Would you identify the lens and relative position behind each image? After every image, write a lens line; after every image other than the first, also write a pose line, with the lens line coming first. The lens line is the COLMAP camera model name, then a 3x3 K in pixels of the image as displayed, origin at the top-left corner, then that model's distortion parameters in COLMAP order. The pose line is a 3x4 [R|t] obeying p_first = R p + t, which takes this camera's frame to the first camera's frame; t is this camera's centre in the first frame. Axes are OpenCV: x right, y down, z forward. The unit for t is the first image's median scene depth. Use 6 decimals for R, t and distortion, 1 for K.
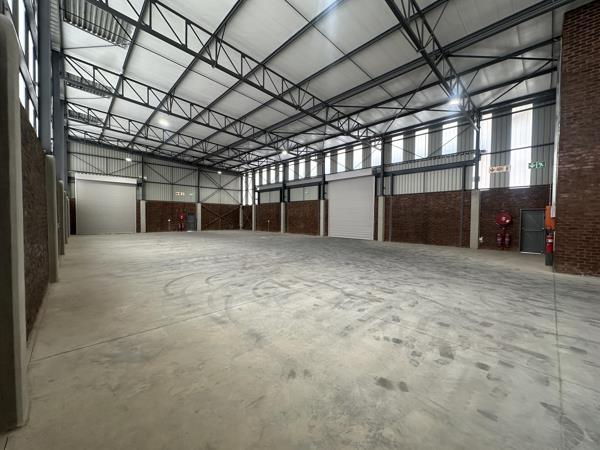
lens RADIAL K [[238.5, 0, 297.5], [0, 238.5, 216.2], [0, 0, 1]] dist [0.000401, 0.000194]
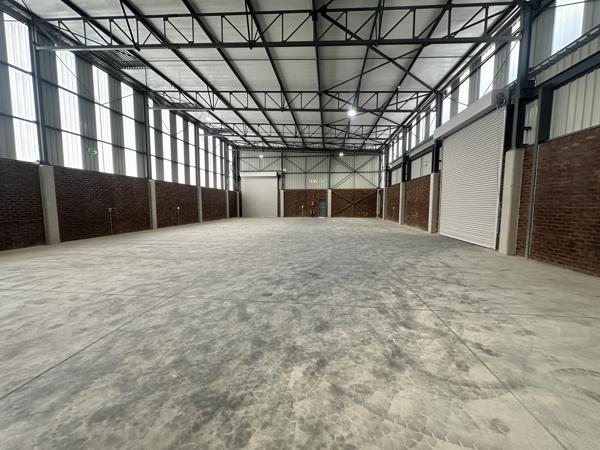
lens RADIAL K [[238.5, 0, 300.9], [0, 238.5, 218.6], [0, 0, 1]] dist [0.000401, 0.000194]
pose [[0.650437, 0.036577, -0.758679, 0.278315], [0.014707, 0.998046, 0.060725, 0.004805], [0.759418, -0.050656, 0.648628, 0.272261]]
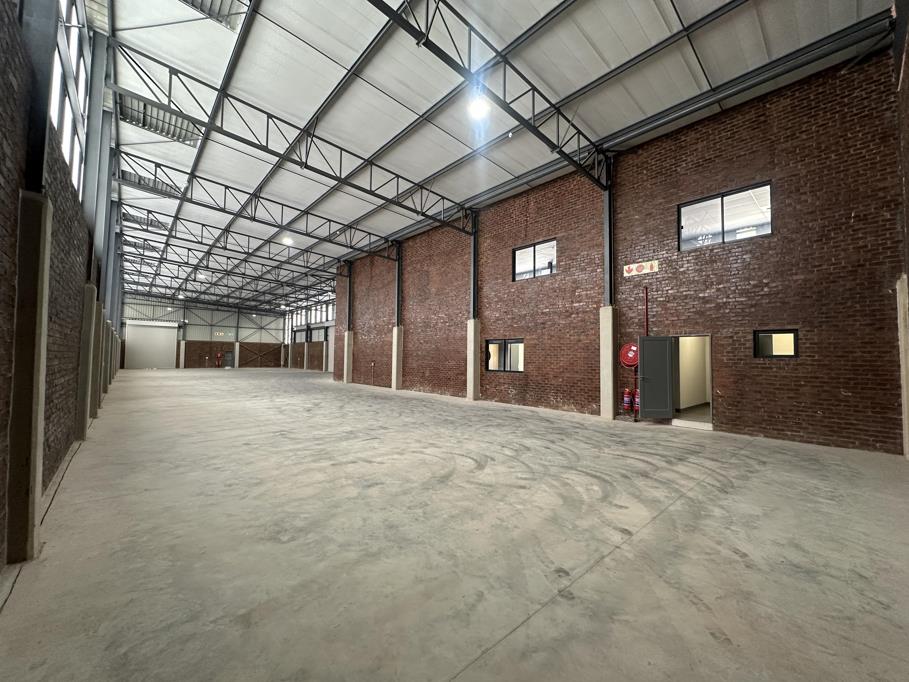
lens RADIAL K [[361.4, 0, 451.5], [0, 361.4, 340.7], [0, 0, 1]] dist [0.000401, 0.000194]
pose [[0.999886, 0.003403, -0.014744, 0.620763], [-0.004047, 0.999028, -0.043886, 0.006383], [0.014581, 0.043941, 0.998928, -0.671213]]
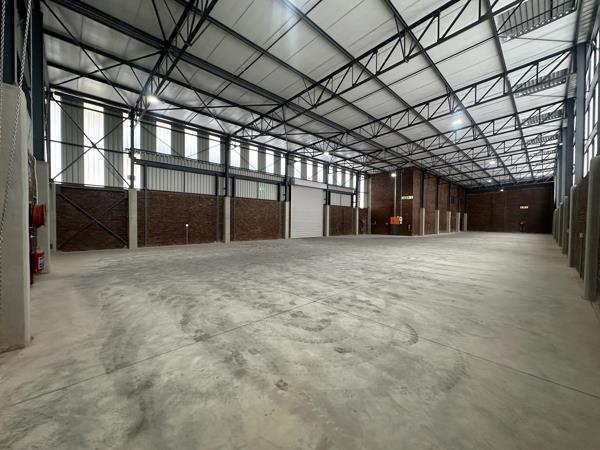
lens RADIAL K [[238.5, 0, 303.8], [0, 238.5, 226.6], [0, 0, 1]] dist [0.000401, 0.000194]
pose [[-0.035344, -0.037311, 0.998678, -0.698947], [-0.017885, 0.999166, 0.036696, -0.003375], [-0.999215, -0.016564, -0.035982, 0.766309]]
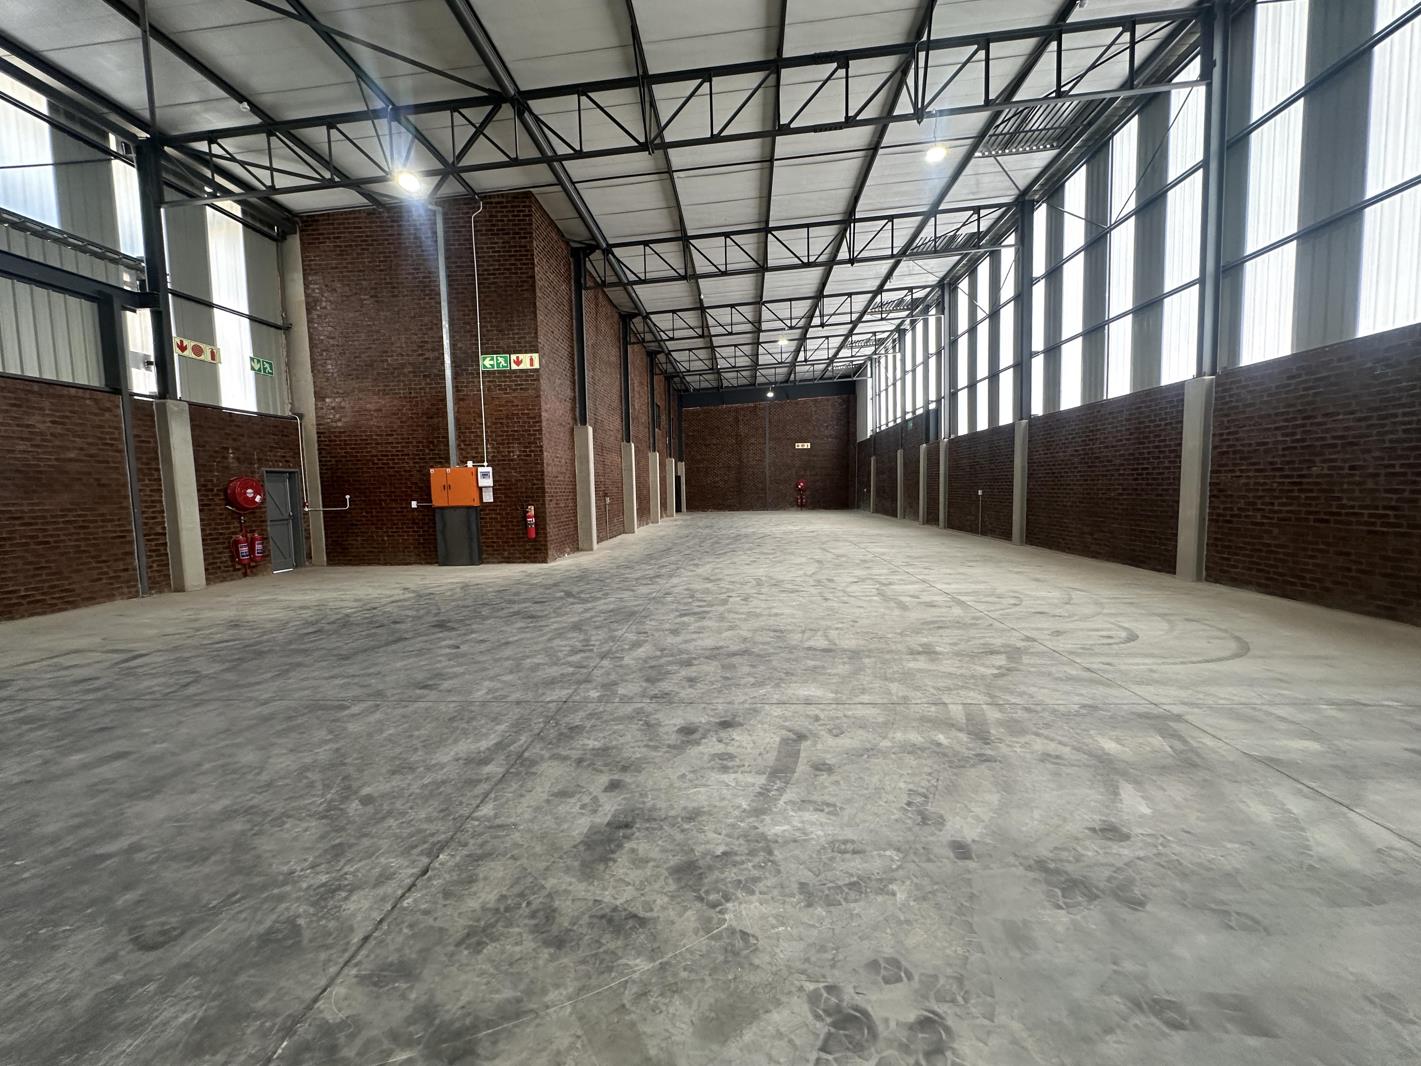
lens RADIAL K [[564.9, 0, 701.0], [0, 564.9, 528.3], [0, 0, 1]] dist [0.000401, 0.000194]
pose [[-0.676266, -0.048980, 0.735028, -0.130293], [0.009611, 0.997116, 0.075288, 0.003351], [-0.736595, 0.057979, -0.673844, 0.488707]]
